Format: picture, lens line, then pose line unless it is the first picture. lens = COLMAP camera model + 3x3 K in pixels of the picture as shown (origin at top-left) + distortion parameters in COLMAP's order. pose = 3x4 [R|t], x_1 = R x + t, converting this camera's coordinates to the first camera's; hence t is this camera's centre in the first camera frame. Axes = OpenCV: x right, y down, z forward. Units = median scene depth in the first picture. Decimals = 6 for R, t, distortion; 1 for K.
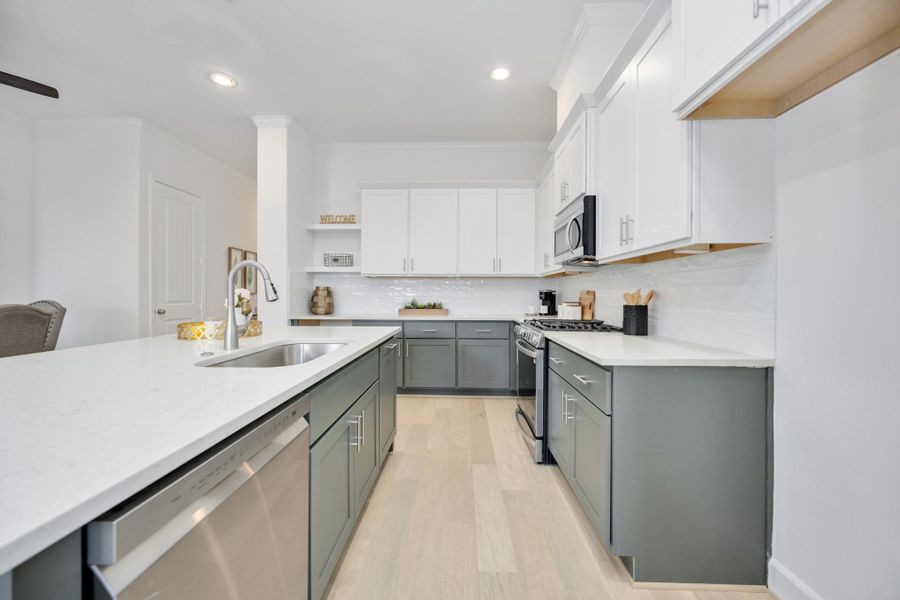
lens RADIAL K [[350.4, 0, 451.4], [0, 350.4, 293.4], [0, 0, 1]] dist [-0.001114, -0.000115]
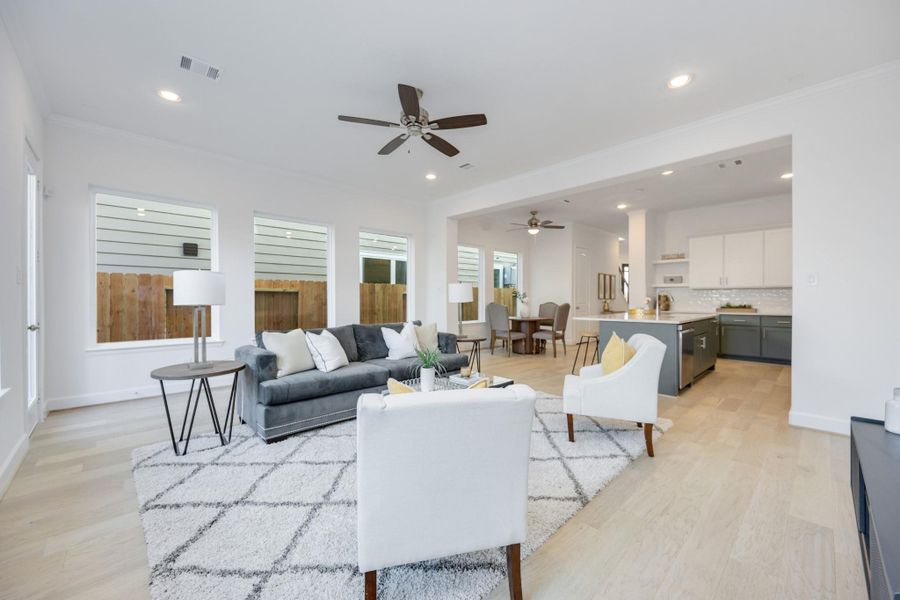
lens RADIAL K [[356.5, 0, 450.0], [0, 356.5, 300.0], [0, 0, 1]] dist [0.014871, 0.000013]
pose [[0.710657, -0.001682, -0.703537, 0.148120], [0.004367, 0.999988, 0.002021, -0.002142], [0.703526, -0.004509, 0.710656, -1.072608]]
